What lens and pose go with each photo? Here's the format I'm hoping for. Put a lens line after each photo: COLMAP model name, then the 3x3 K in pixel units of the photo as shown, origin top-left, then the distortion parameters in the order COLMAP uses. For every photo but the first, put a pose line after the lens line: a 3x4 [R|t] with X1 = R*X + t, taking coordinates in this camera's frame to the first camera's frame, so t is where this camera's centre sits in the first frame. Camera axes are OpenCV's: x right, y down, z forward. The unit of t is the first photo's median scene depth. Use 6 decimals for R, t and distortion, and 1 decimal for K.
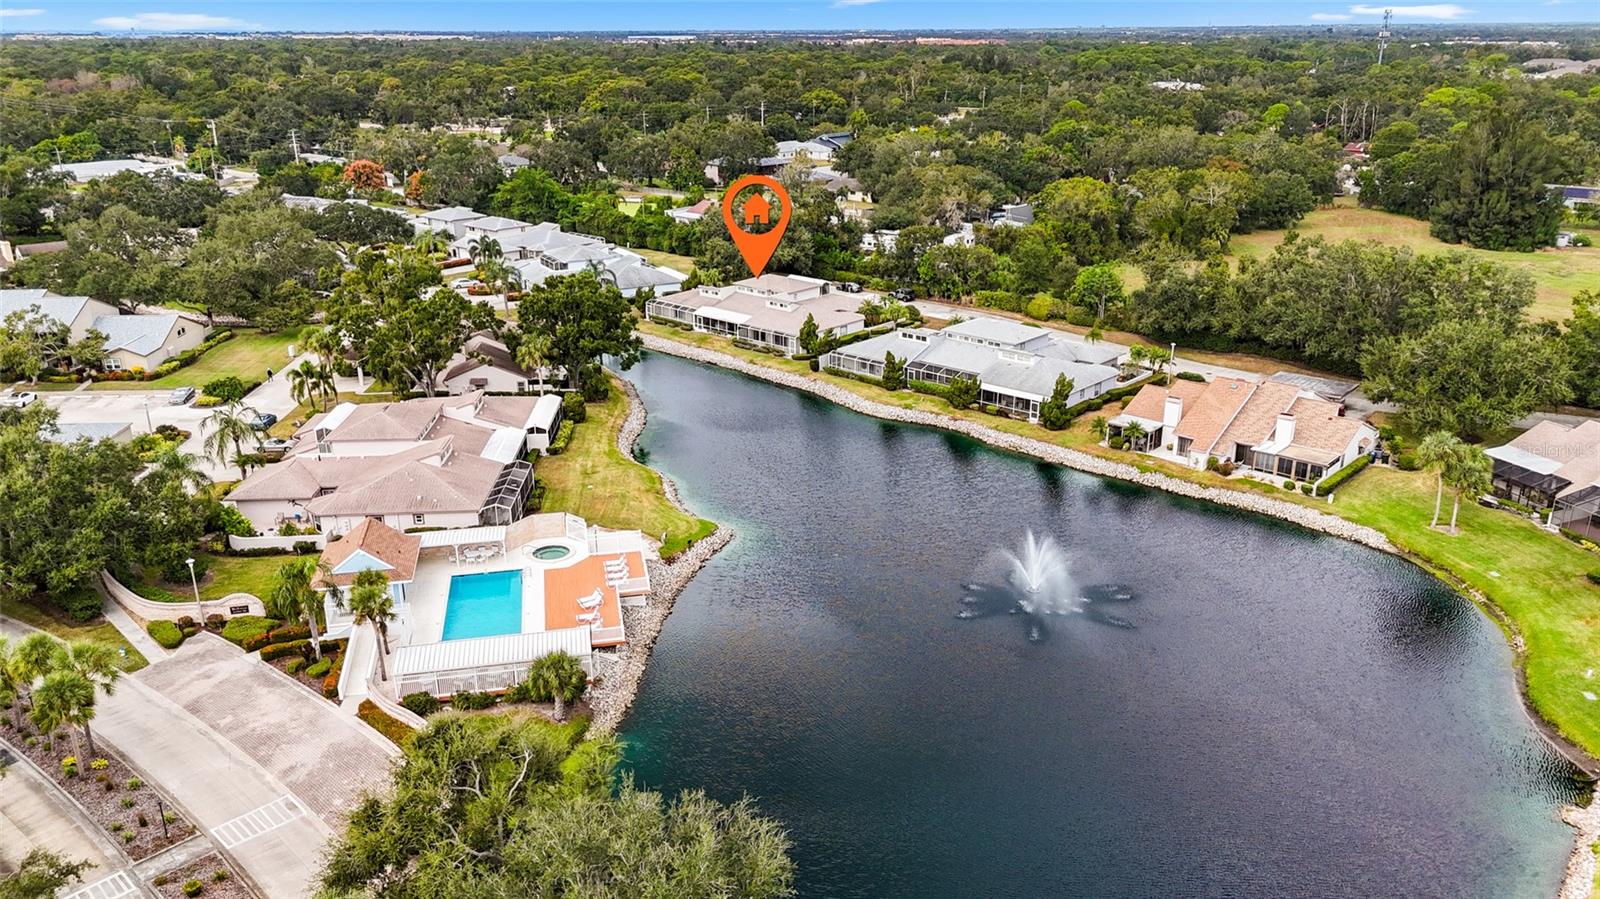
lens RADIAL K [[1146.6, 0, 800.0], [0, 1146.6, 449.5], [0, 0, 1]] dist [0.068276, -0.067882]
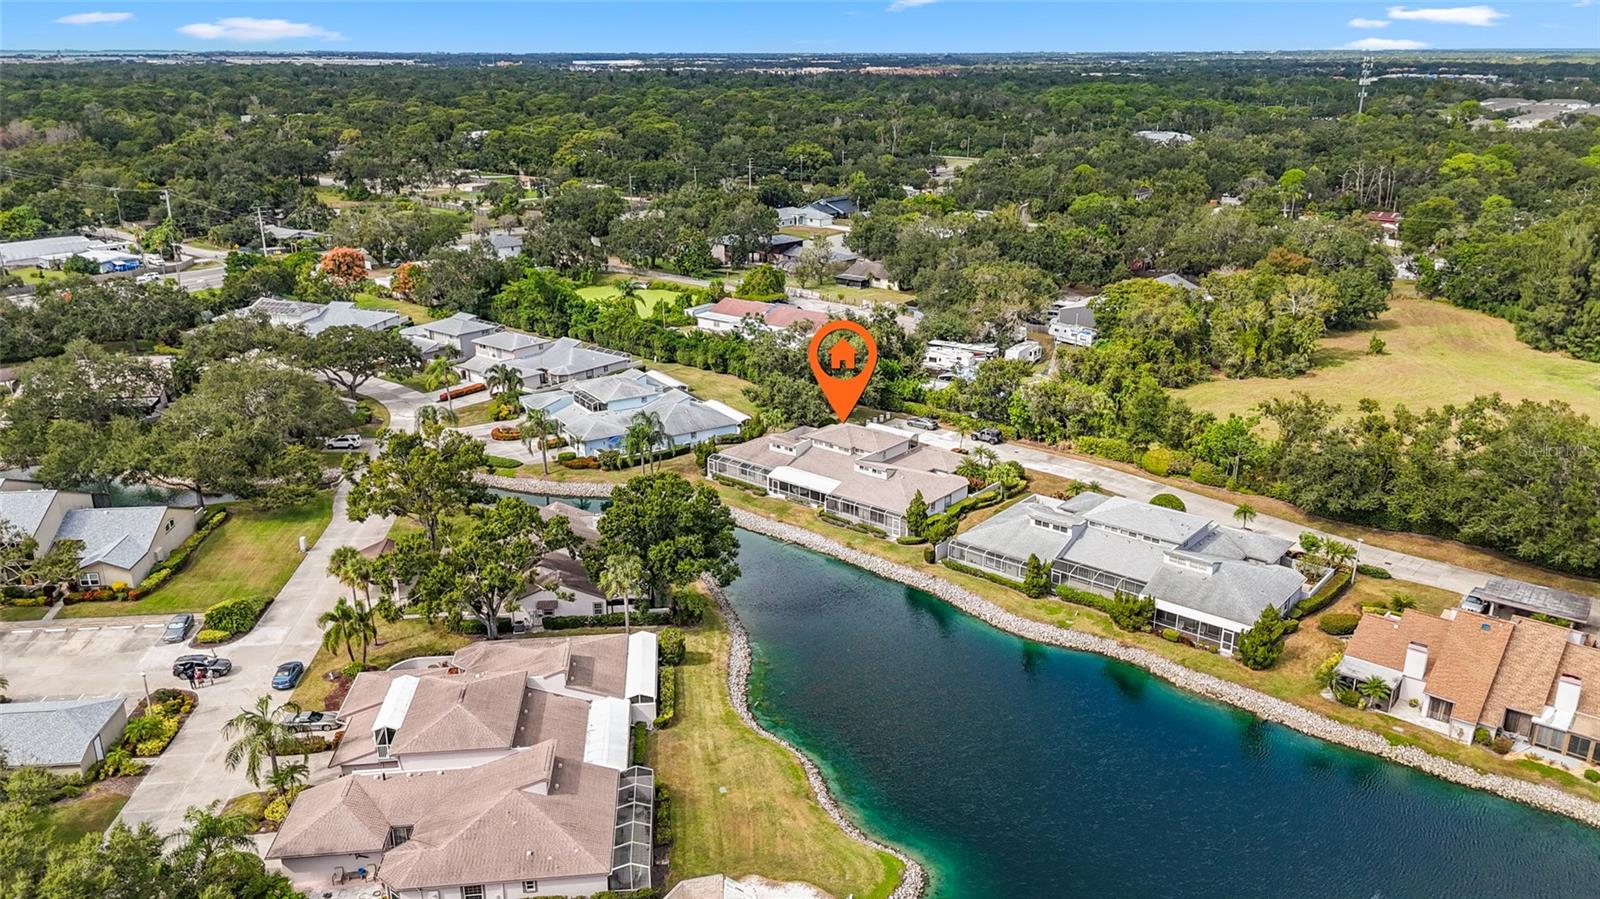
lens RADIAL K [[1146.6, 0, 800.0], [0, 1146.6, 449.5], [0, 0, 1]] dist [0.068276, -0.067882]
pose [[0.998853, -0.012816, 0.046134, -0.117073], [0.013612, 0.999763, -0.016963, -0.133959], [-0.045906, 0.017571, 0.998791, 0.143603]]
